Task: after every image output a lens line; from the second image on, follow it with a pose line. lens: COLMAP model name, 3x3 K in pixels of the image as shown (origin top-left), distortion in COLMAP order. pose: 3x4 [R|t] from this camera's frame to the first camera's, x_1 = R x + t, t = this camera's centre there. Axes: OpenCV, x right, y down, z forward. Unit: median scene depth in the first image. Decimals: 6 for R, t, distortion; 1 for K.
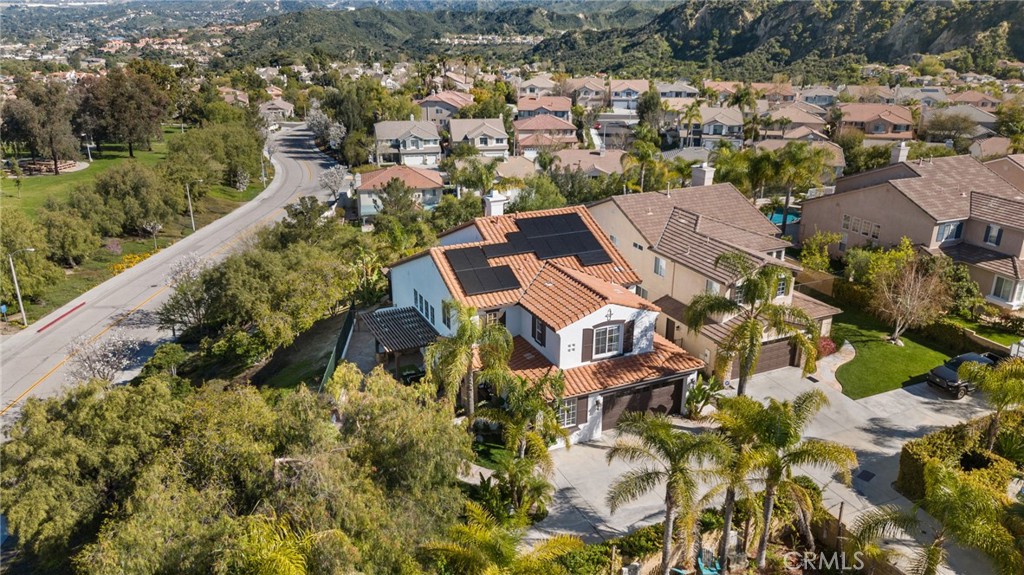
lens RADIAL K [[750.4, 0, 512.0], [0, 750.4, 287.5], [0, 0, 1]] dist [0.053511, -0.042680]
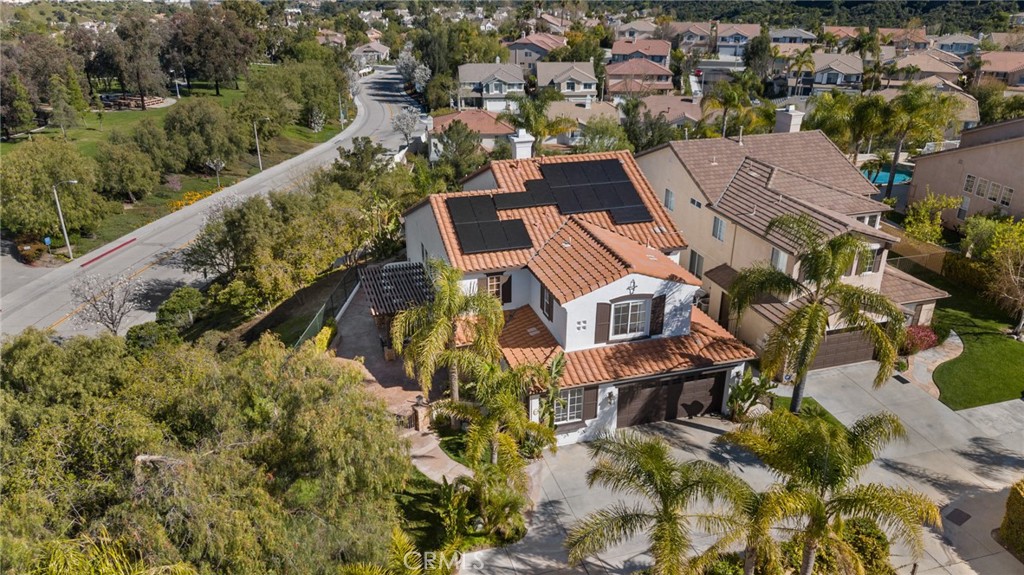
lens RADIAL K [[750.4, 0, 512.0], [0, 750.4, 287.5], [0, 0, 1]] dist [0.053511, -0.042680]
pose [[0.990561, 0.054583, -0.125736, 0.078121], [-0.046583, 0.996751, 0.065707, -0.007221], [0.128914, -0.059230, 0.989885, 0.146654]]
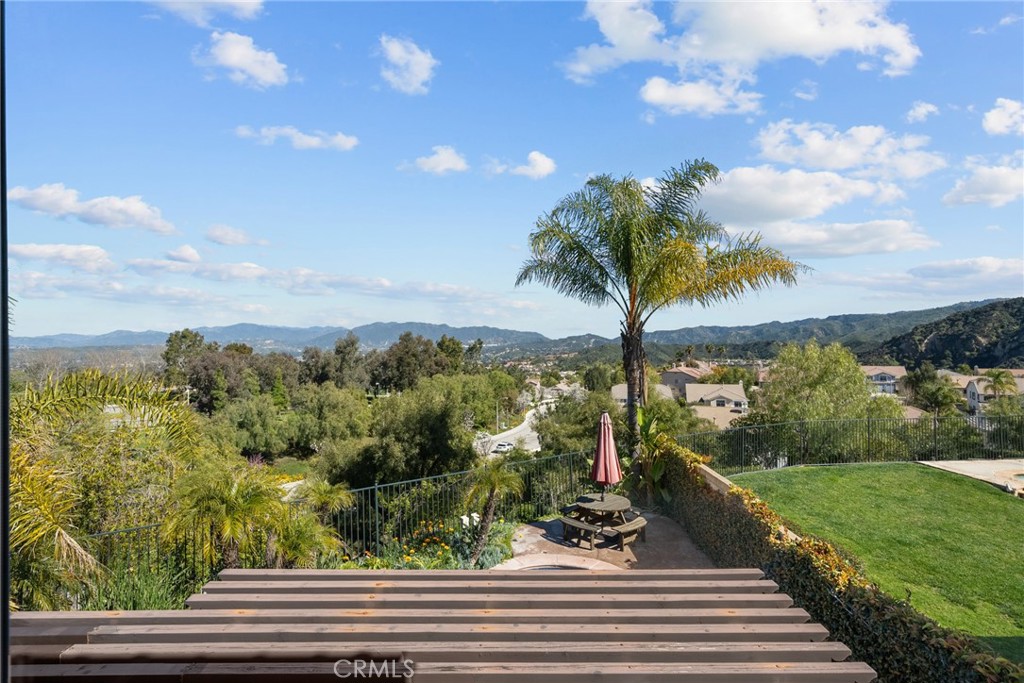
lens RADIAL K [[522.2, 0, 512.0], [0, 522.2, 341.5], [0, 0, 1]] dist [0.000460, -0.000077]
pose [[0.907136, -0.010216, -0.420714, 0.006109], [-0.139507, 0.935878, -0.323529, -0.058196], [0.397042, 0.352177, 0.847543, 1.059237]]
